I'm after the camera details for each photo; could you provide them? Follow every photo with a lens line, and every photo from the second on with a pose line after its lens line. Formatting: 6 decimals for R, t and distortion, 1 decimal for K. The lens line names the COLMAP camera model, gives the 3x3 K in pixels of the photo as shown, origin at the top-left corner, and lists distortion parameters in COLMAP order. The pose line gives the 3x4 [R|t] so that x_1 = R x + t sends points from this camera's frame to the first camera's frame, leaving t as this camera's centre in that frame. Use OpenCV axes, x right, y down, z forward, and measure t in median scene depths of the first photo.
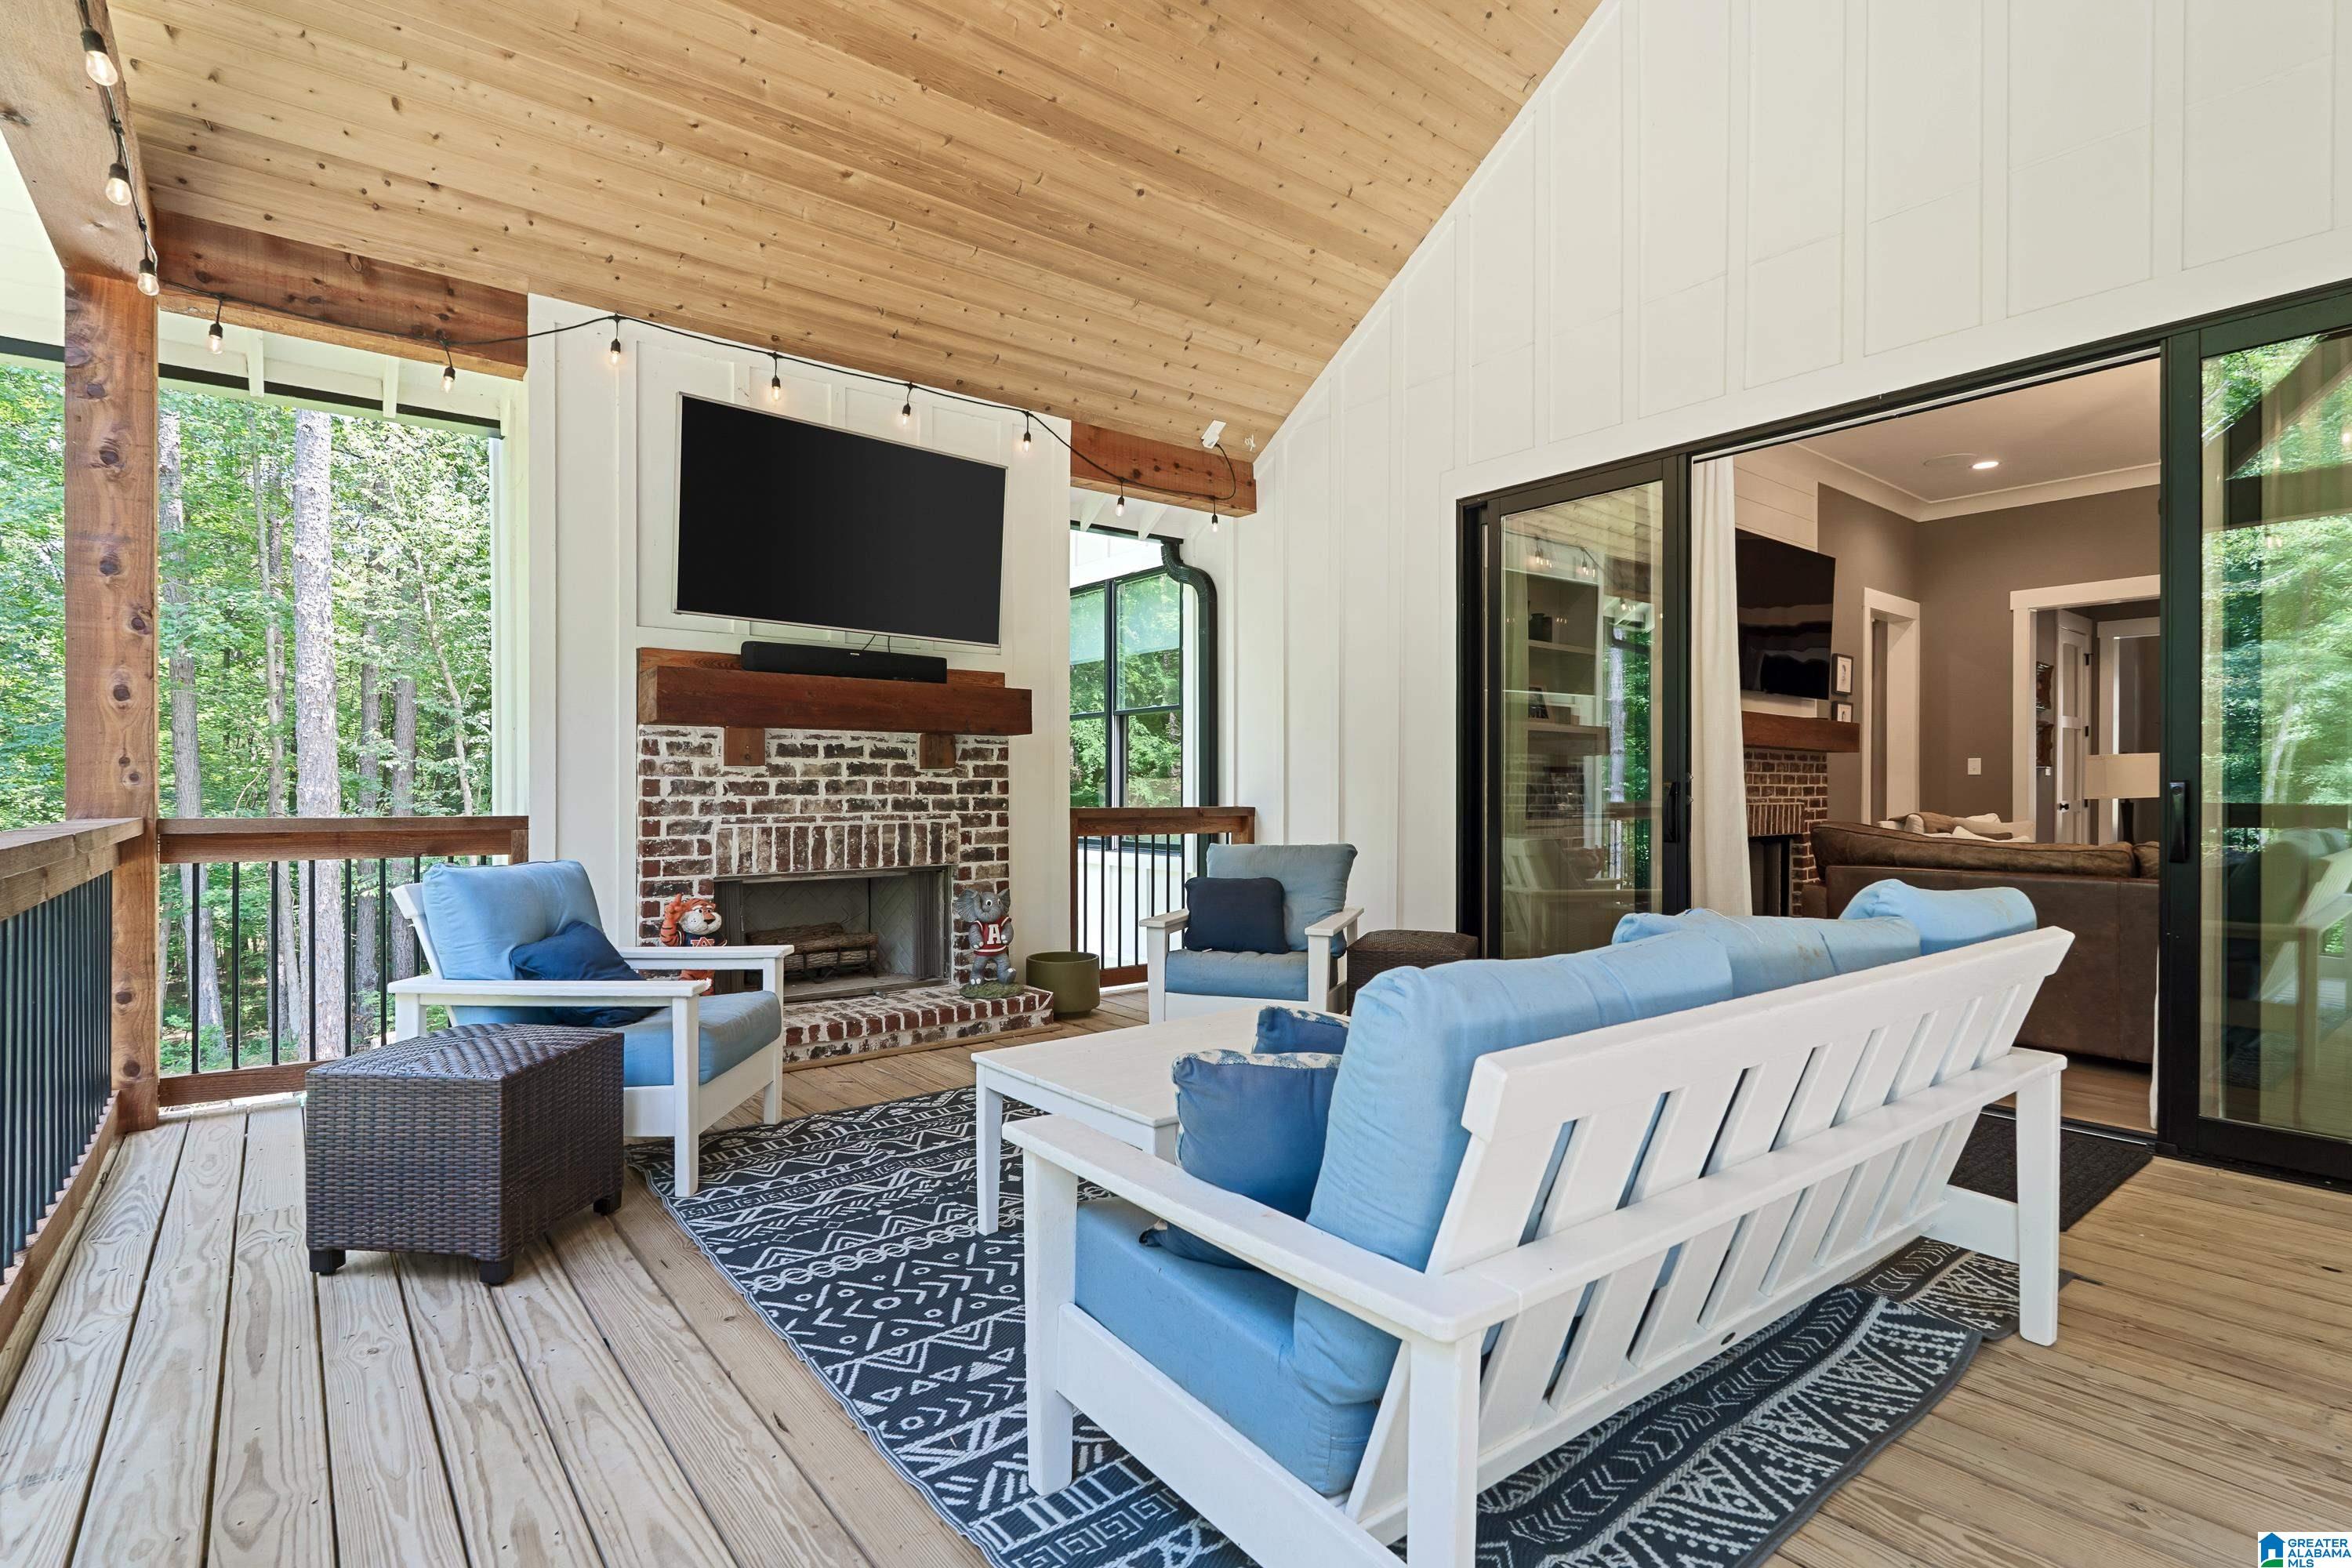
lens RADIAL K [[1117.3, 0, 1170.9], [0, 1117.3, 790.6], [0, 0, 1]] dist [-0.001811, -0.000126]
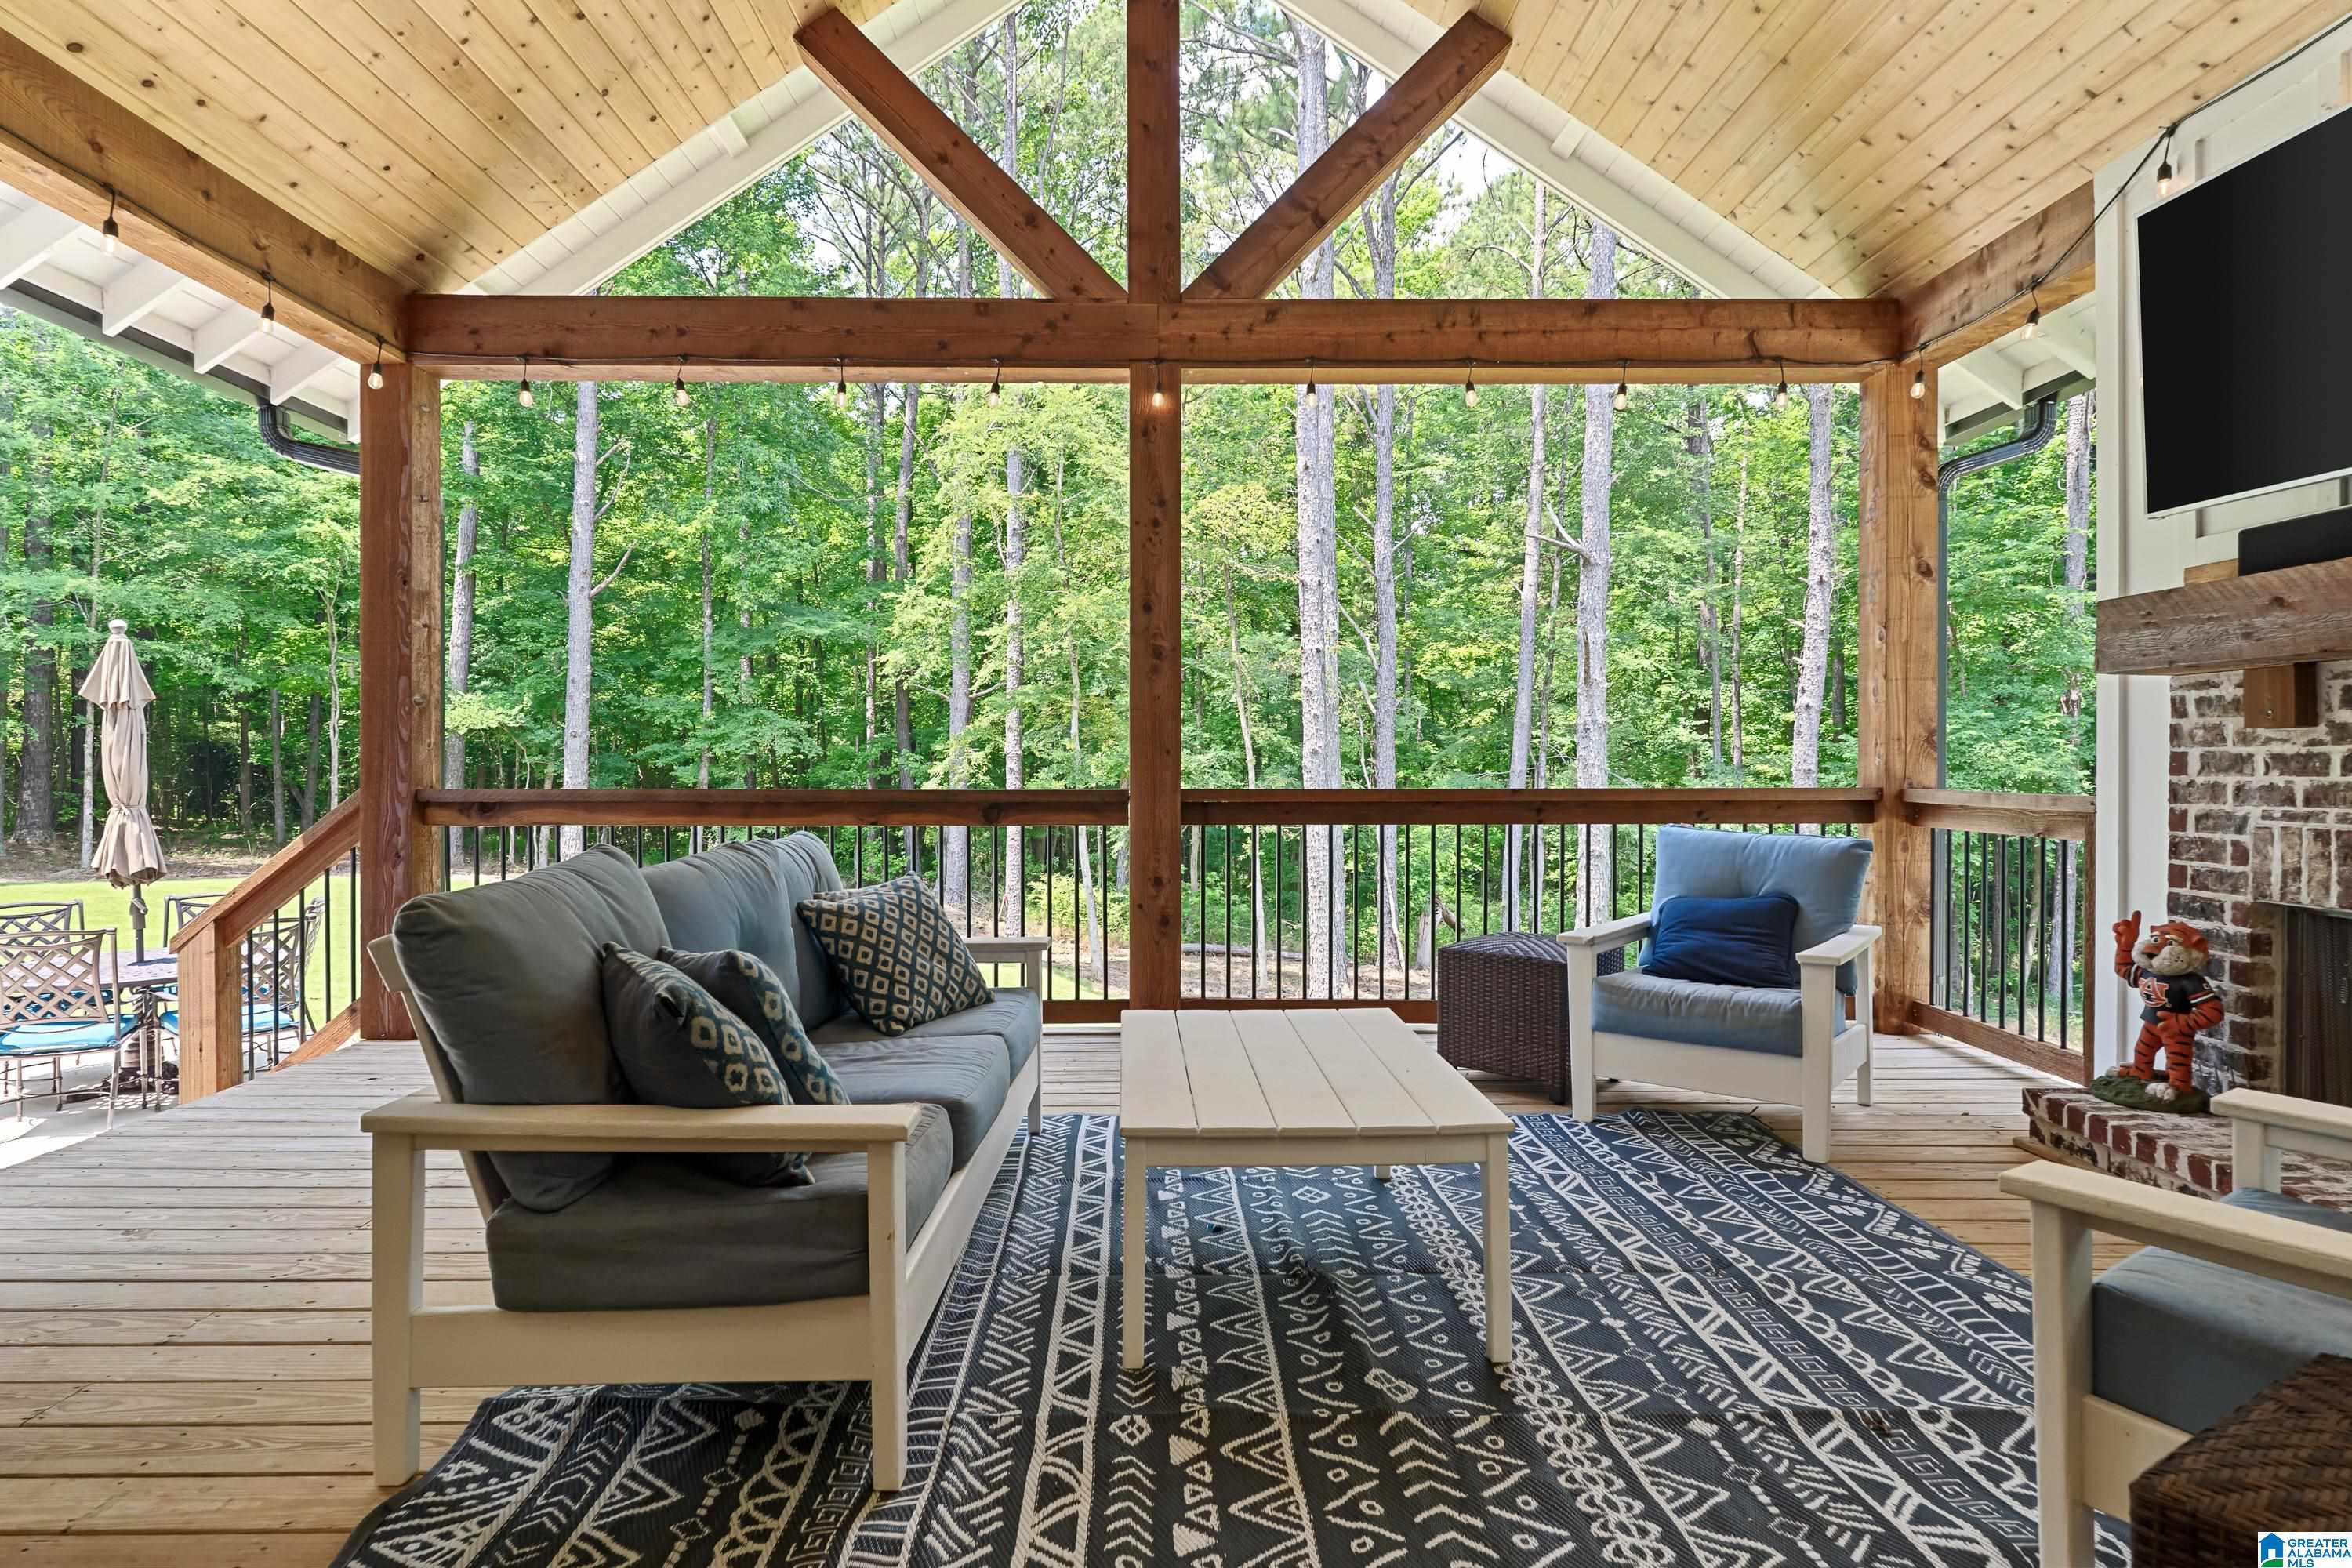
lens RADIAL K [[1285.8, 0, 1165.6], [0, 1285.8, 768.0], [0, 0, 1]] dist [0.008300, -0.003262]
pose [[-0.609632, -0.000667, -0.792684, 0.537868], [-0.004580, 0.999986, 0.002681, 0.001131], [0.792671, 0.005265, -0.609627, 0.907847]]
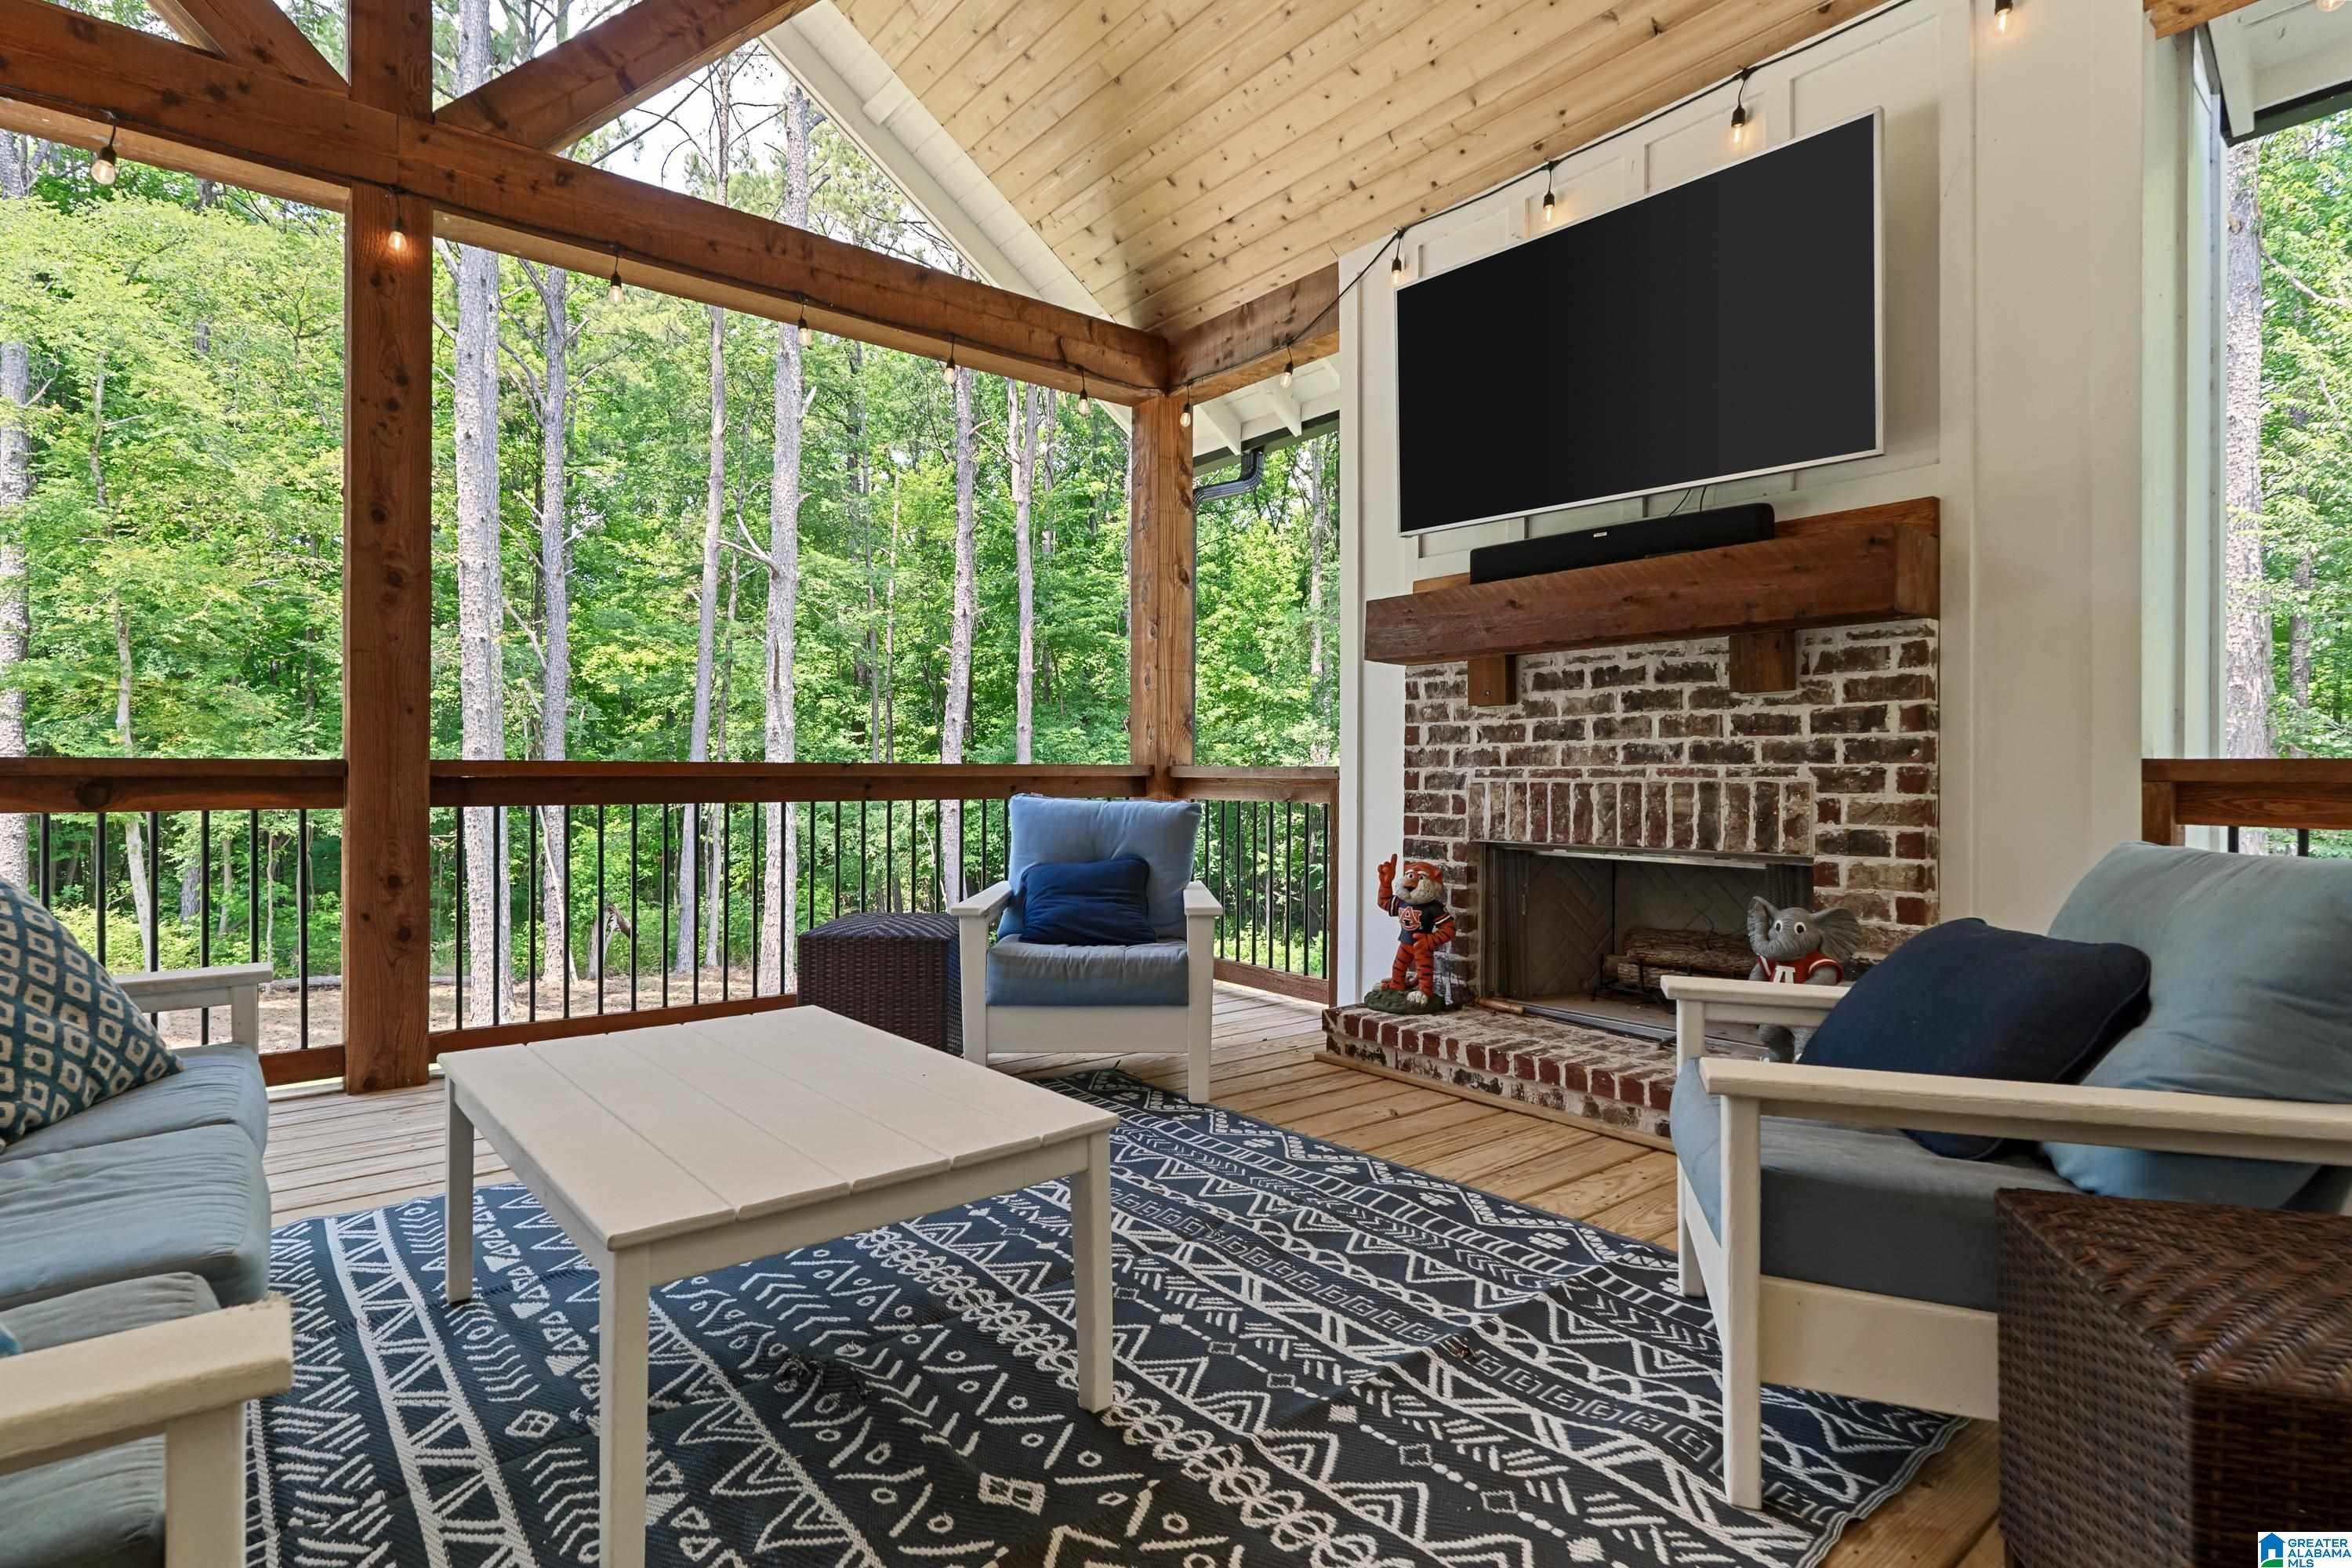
lens RADIAL K [[1179.3, 0, 1175.5], [0, 1179.3, 776.0], [0, 0, 1]] dist [-0.003586, 0.002042]
pose [[0.018604, -0.003049, -0.999822, 0.440107], [-0.005854, 0.999978, -0.003159, 0.031221], [0.999810, 0.005912, 0.018586, 0.726664]]
